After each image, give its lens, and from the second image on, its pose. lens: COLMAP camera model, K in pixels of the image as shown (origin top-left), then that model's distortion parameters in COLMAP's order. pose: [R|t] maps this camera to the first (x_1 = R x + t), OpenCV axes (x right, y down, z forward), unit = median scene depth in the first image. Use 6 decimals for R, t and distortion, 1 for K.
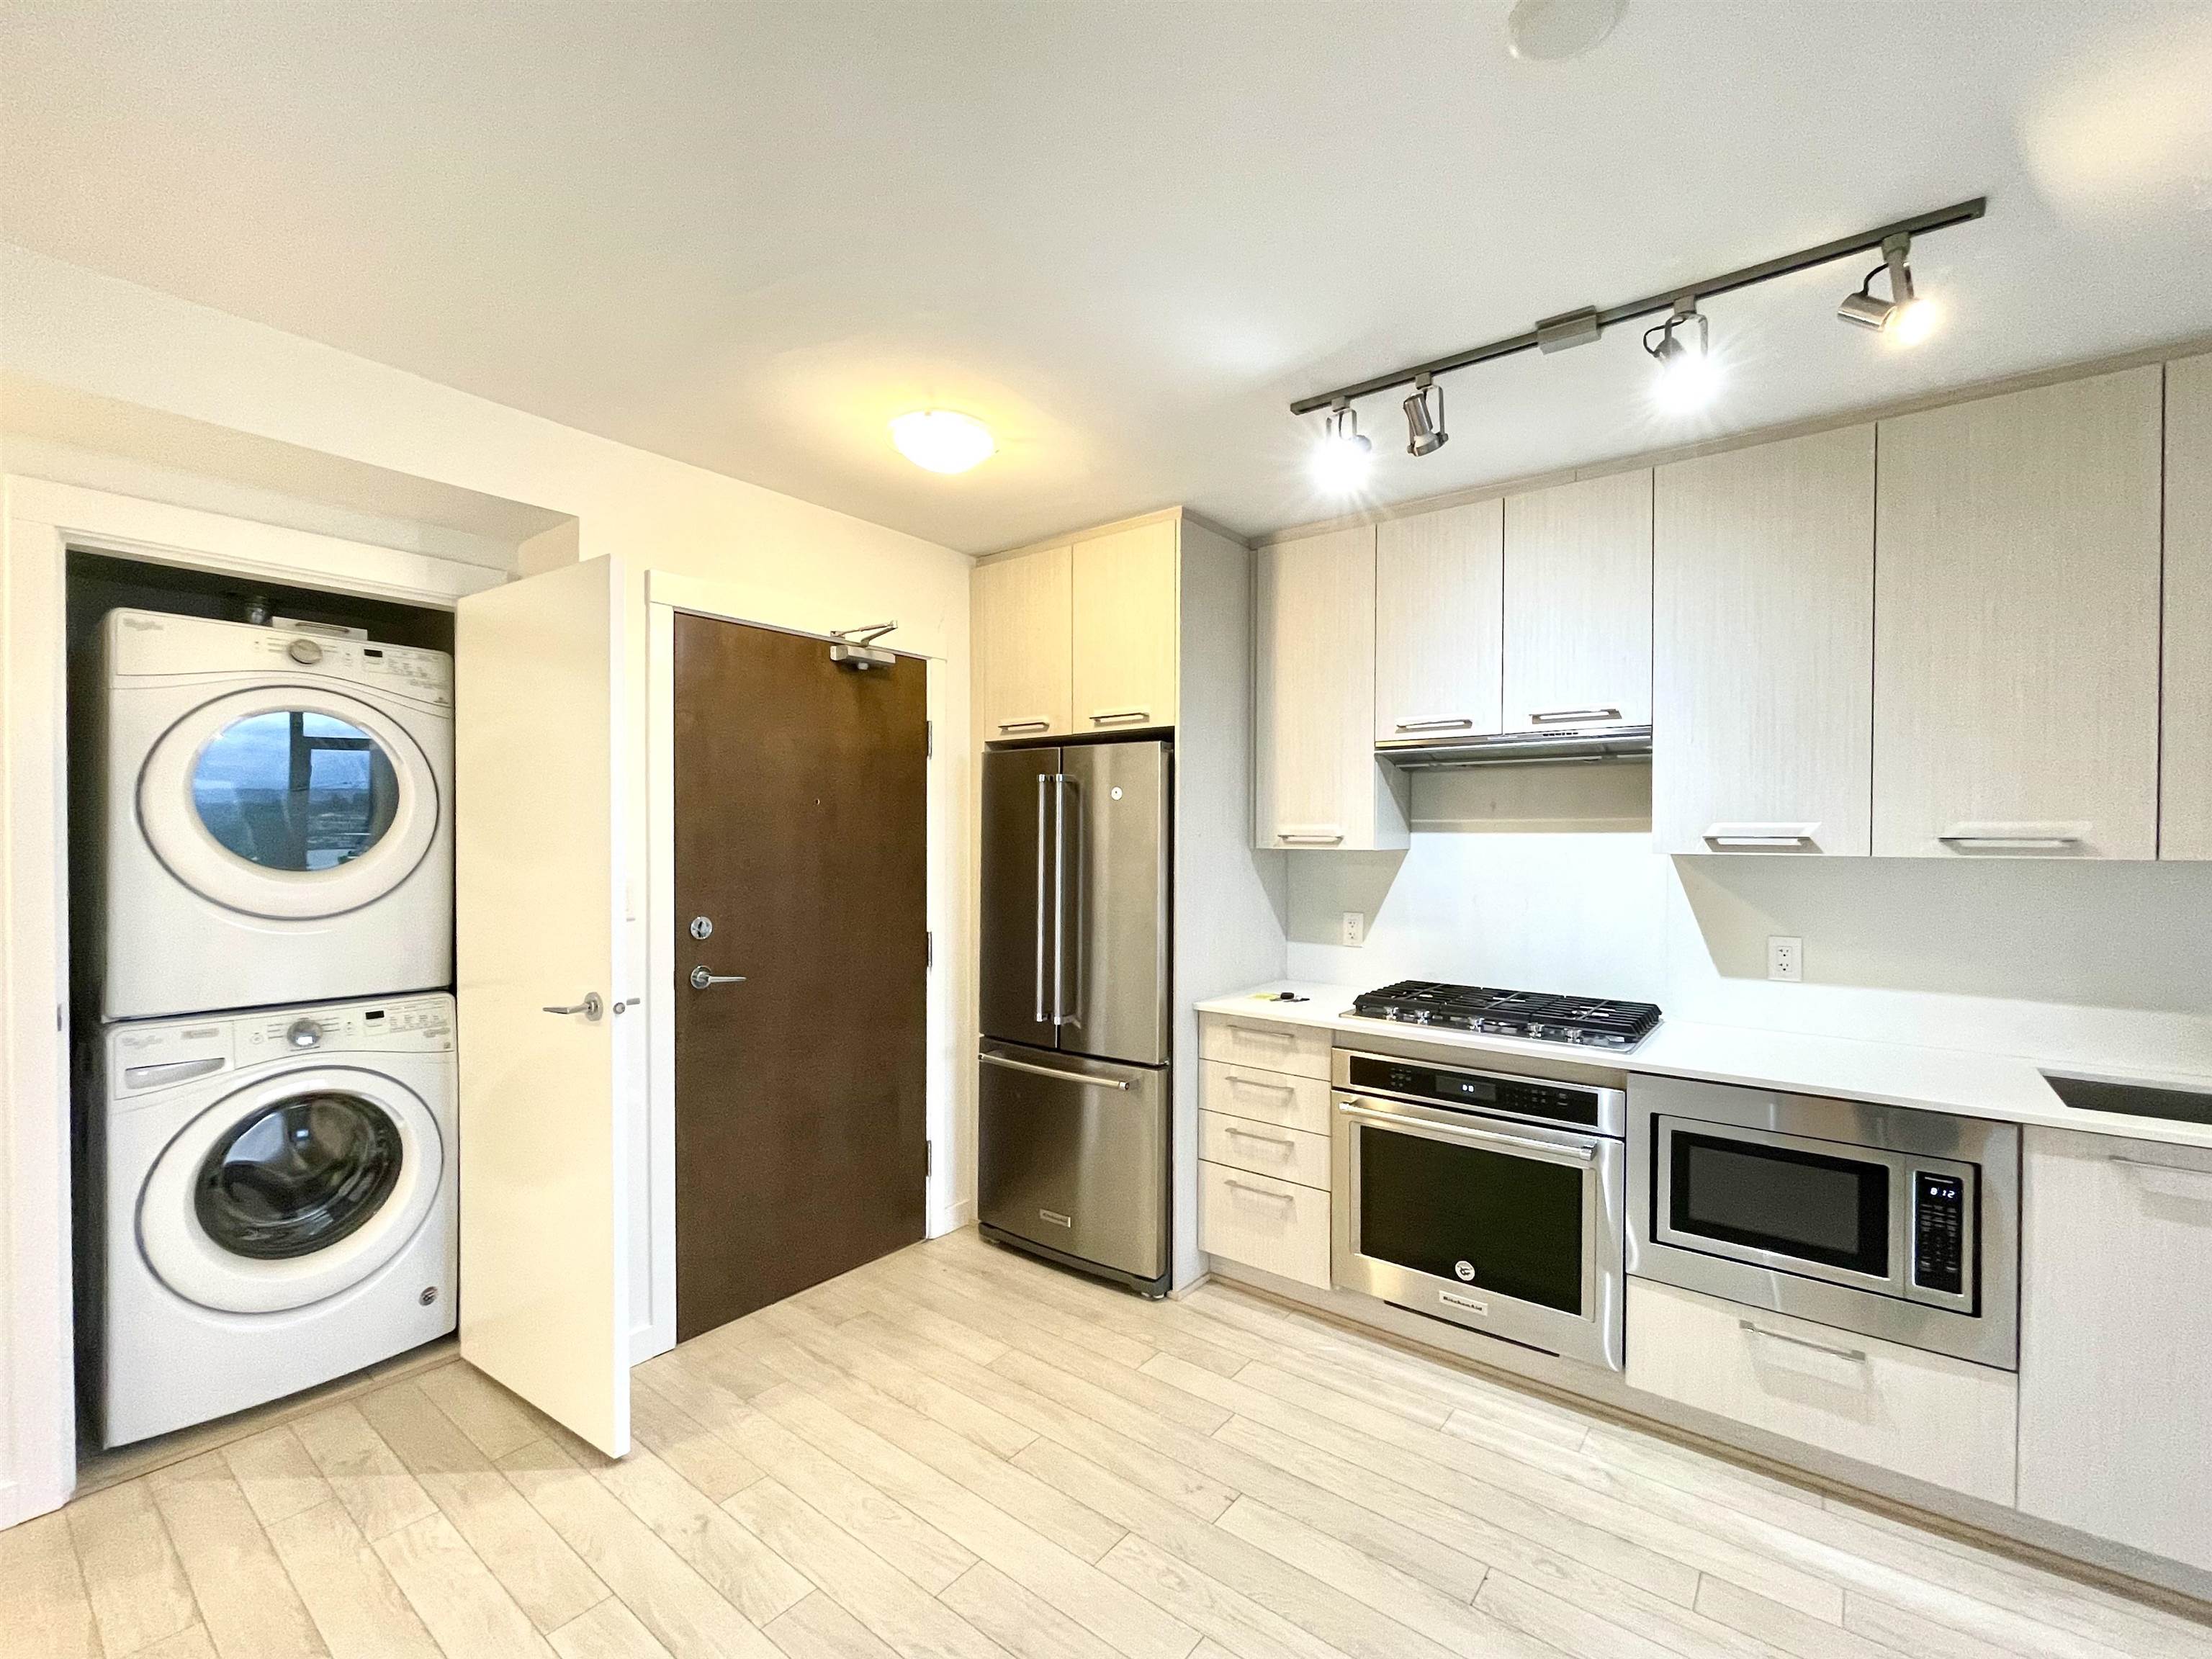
lens RADIAL K [[956.4, 0, 1098.7], [0, 956.4, 832.1], [0, 0, 1]] dist [0.004716, 0.000165]
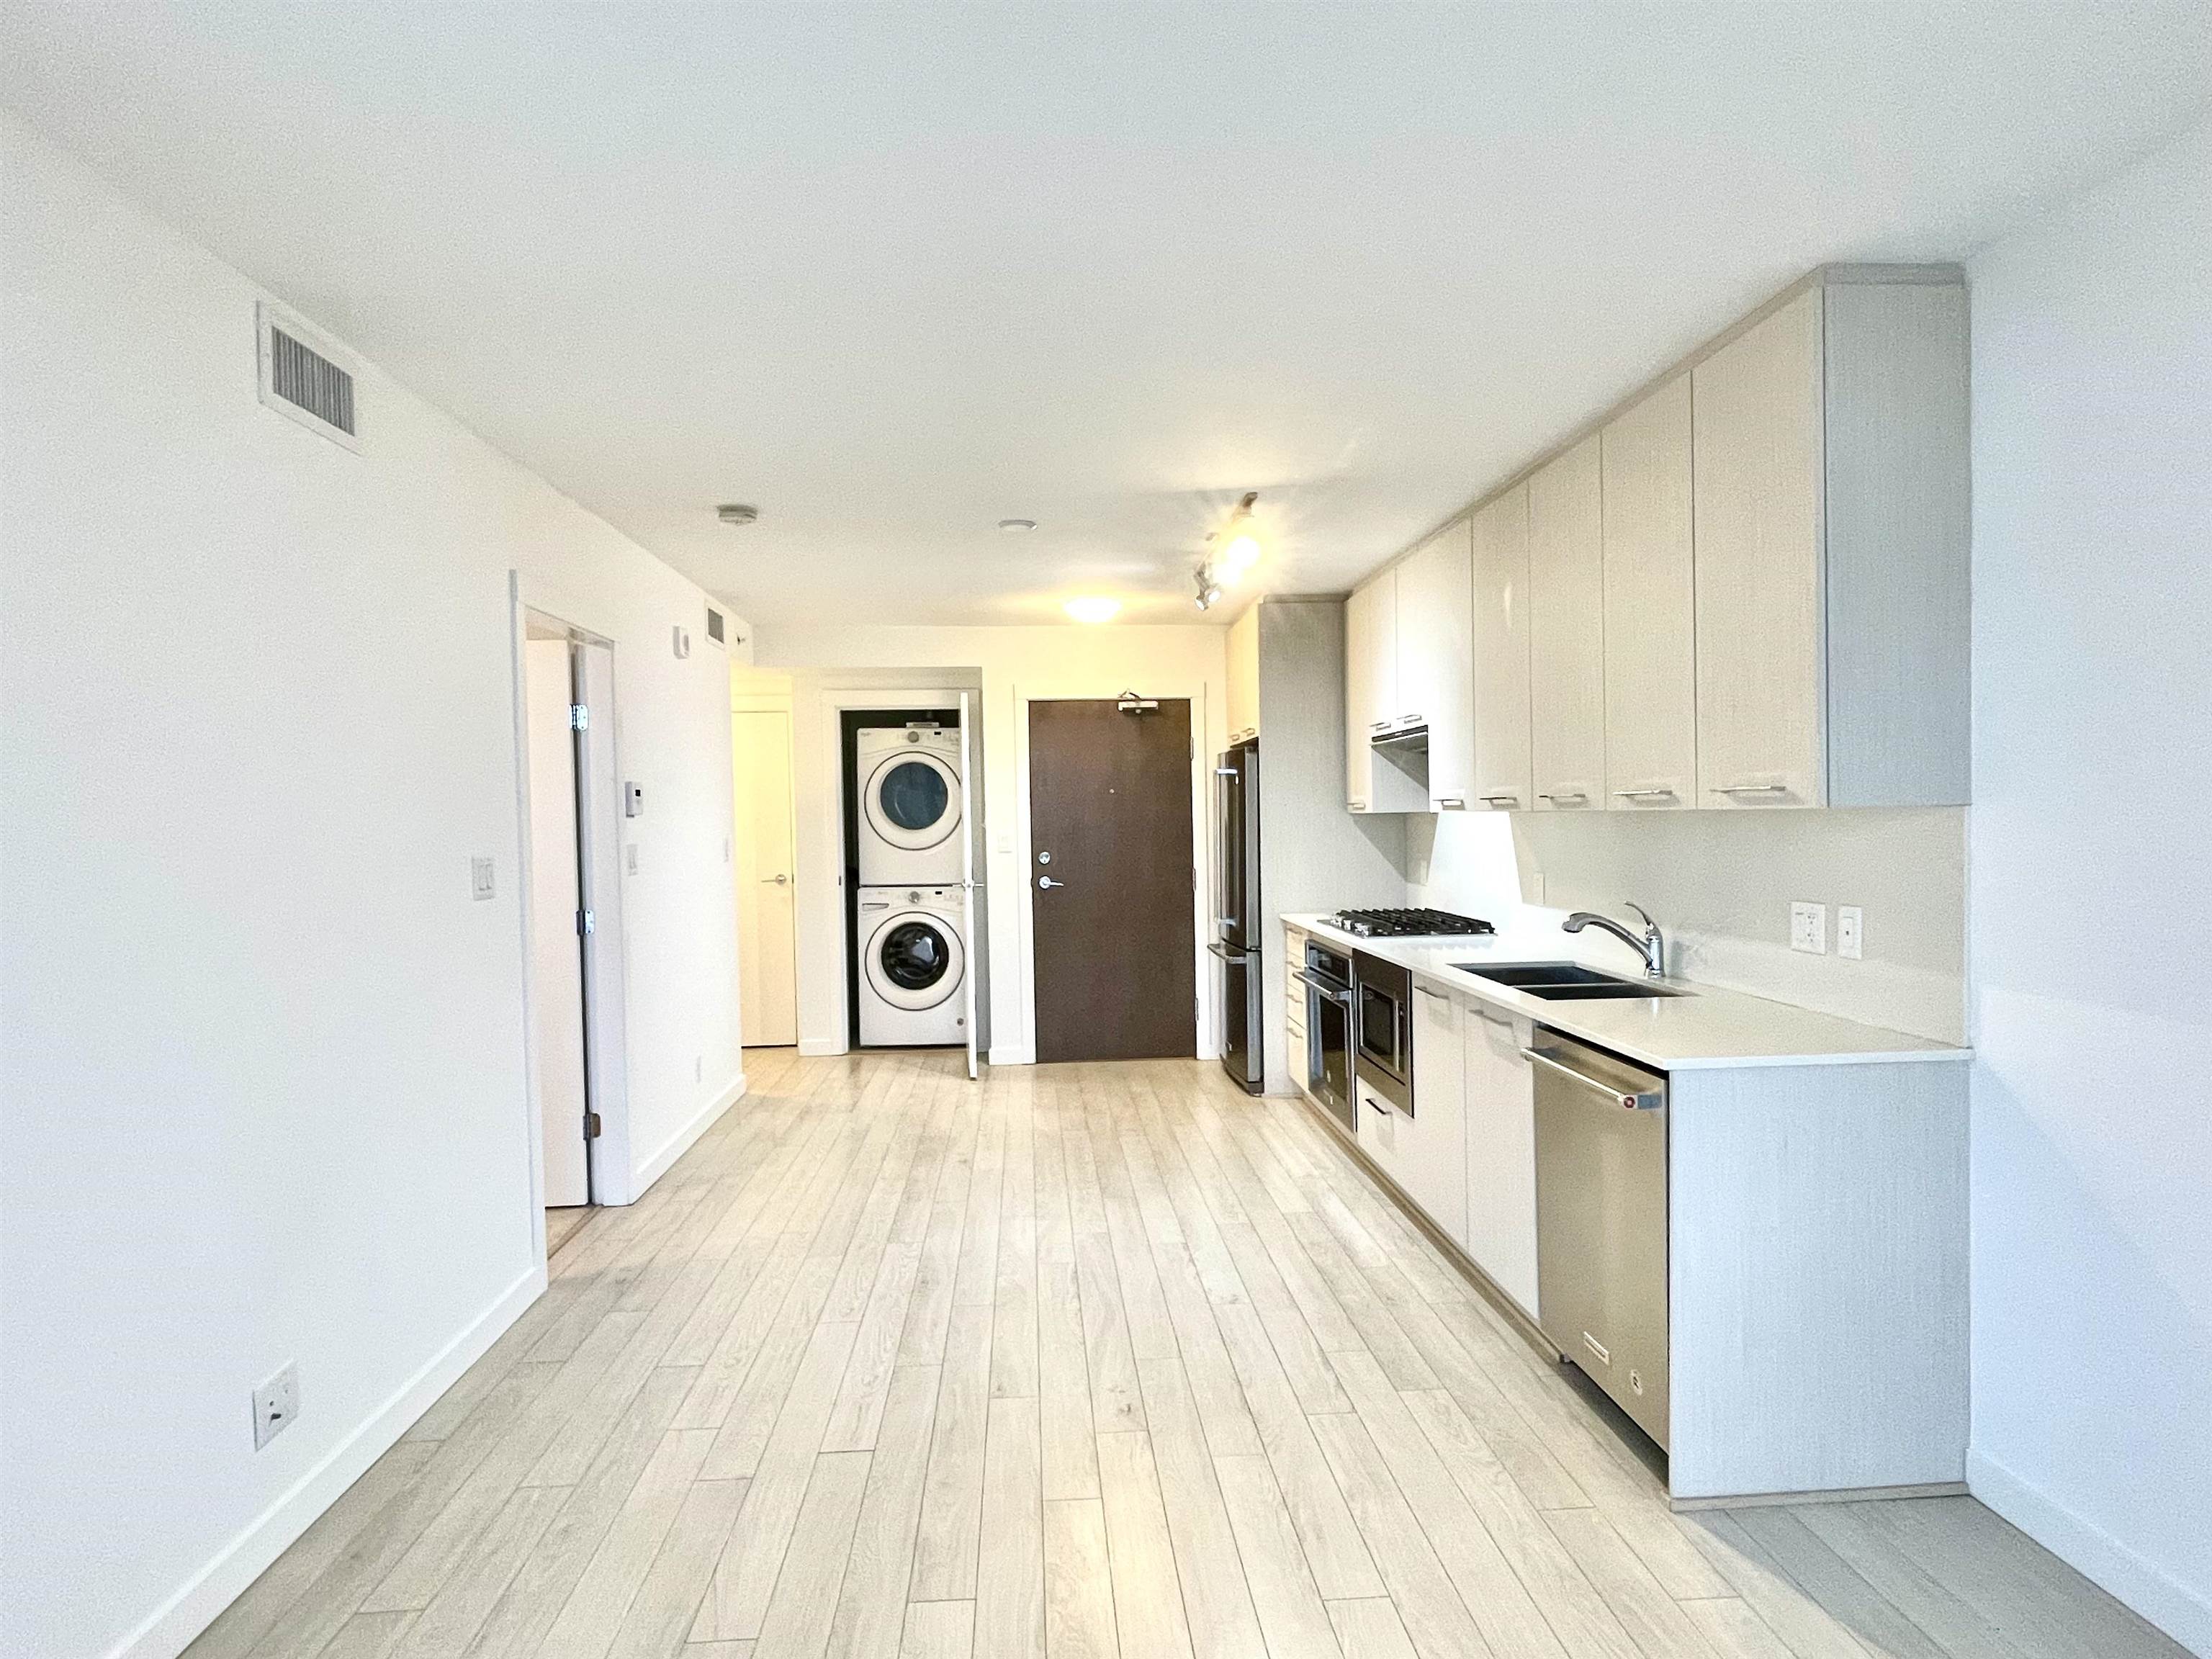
lens RADIAL K [[1171.9, 0, 1098.9], [0, 1171.9, 841.8], [0, 0, 1]] dist [-0.000969, -0.000136]
pose [[0.664291, 0.001759, -0.747472, 1.430748], [0.021128, 0.999553, 0.021129, 0.016860], [0.747176, -0.029828, 0.663957, -0.509461]]
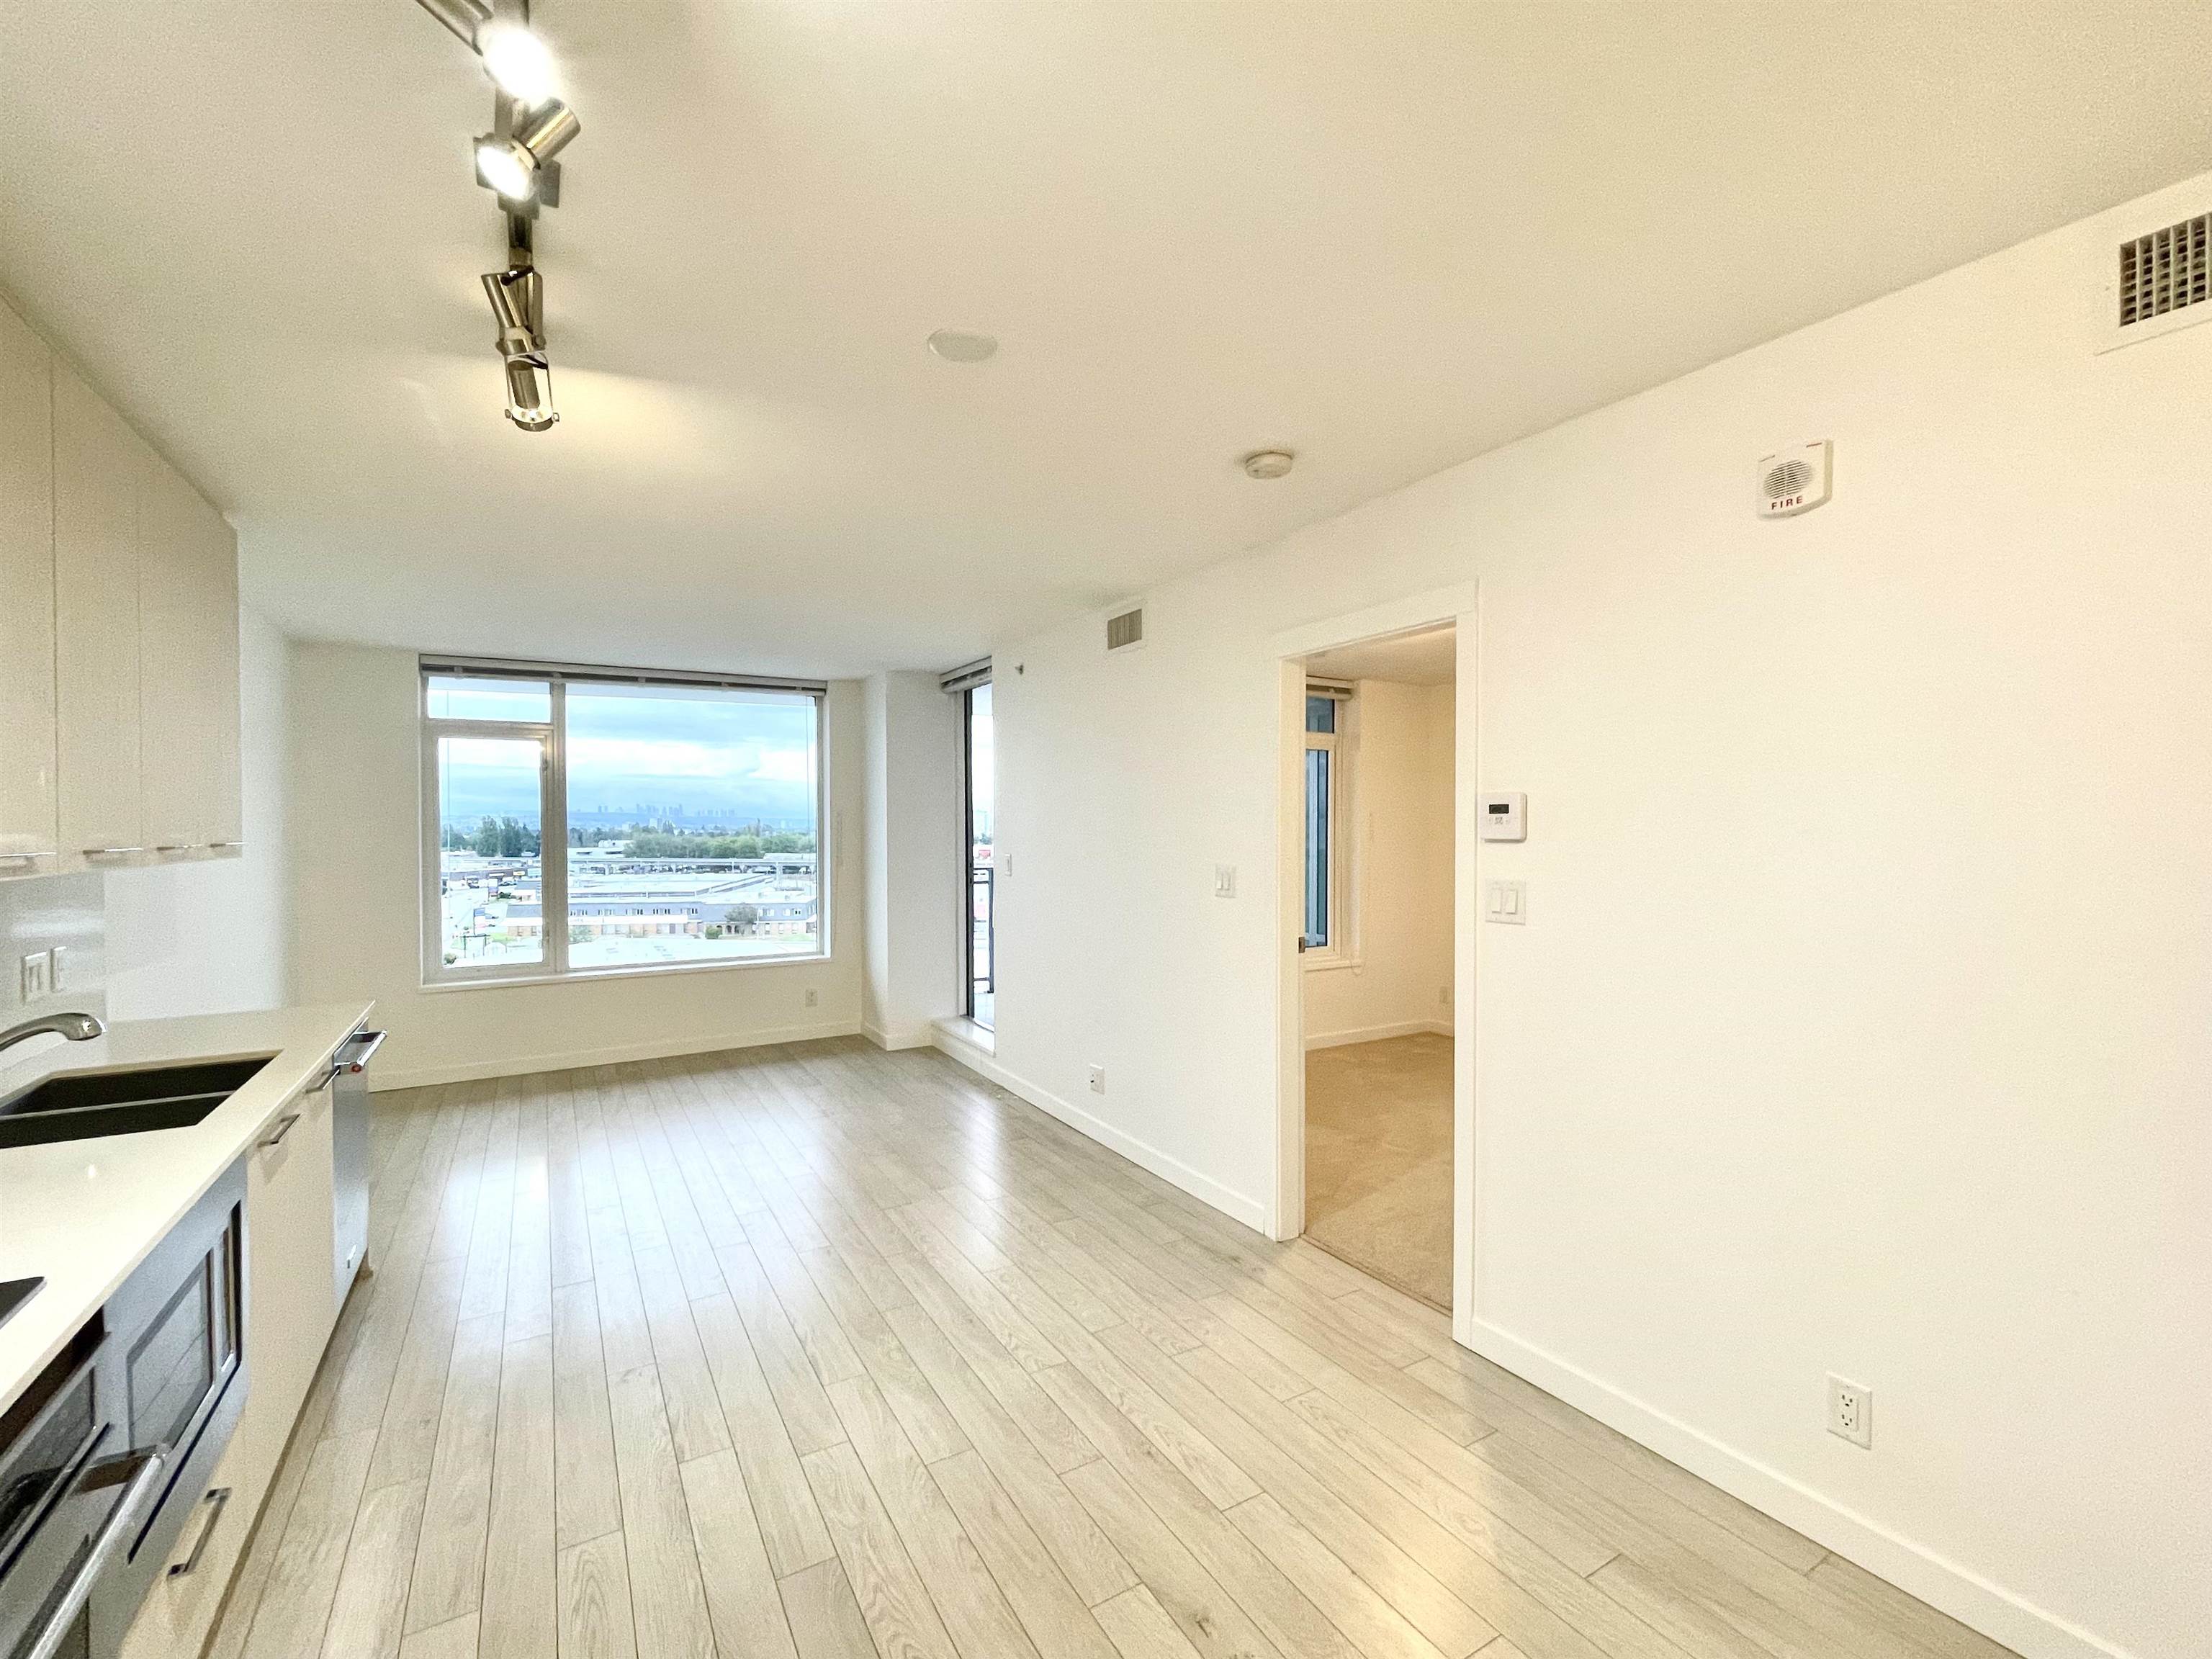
lens RADIAL K [[956.4, 0, 1098.7], [0, 956.4, 832.1], [0, 0, 1]] dist [0.004716, 0.000165]
pose [[-0.929936, 0.001153, 0.367719, -0.145747], [0.003713, 0.999974, 0.006255, -0.012337], [-0.367702, 0.007182, -0.929916, 1.073142]]
